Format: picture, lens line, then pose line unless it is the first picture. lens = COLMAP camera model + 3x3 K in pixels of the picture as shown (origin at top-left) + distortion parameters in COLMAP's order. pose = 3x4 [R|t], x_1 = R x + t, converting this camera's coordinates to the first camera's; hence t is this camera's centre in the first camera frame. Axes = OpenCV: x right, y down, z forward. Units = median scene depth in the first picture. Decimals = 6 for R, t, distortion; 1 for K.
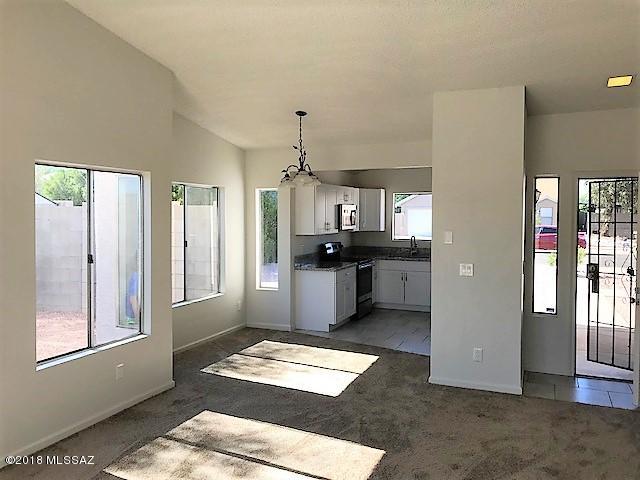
lens RADIAL K [[522.5, 0, 318.7], [0, 522.5, 236.0], [0, 0, 1]] dist [0.031910, -0.007576]
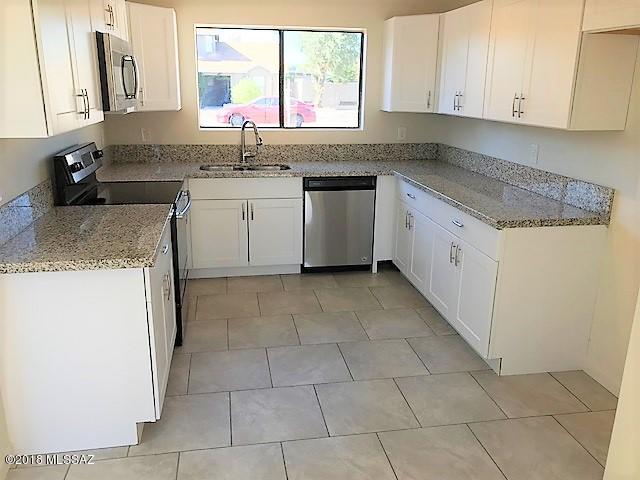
lens RADIAL K [[522.5, 0, 318.7], [0, 522.5, 236.0], [0, 0, 1]] dist [0.031910, -0.007576]
pose [[0.833461, -0.145656, 0.533035, -0.039485], [0.015346, 0.970363, 0.241164, -0.014058], [-0.552365, -0.192821, 0.810995, 0.657910]]
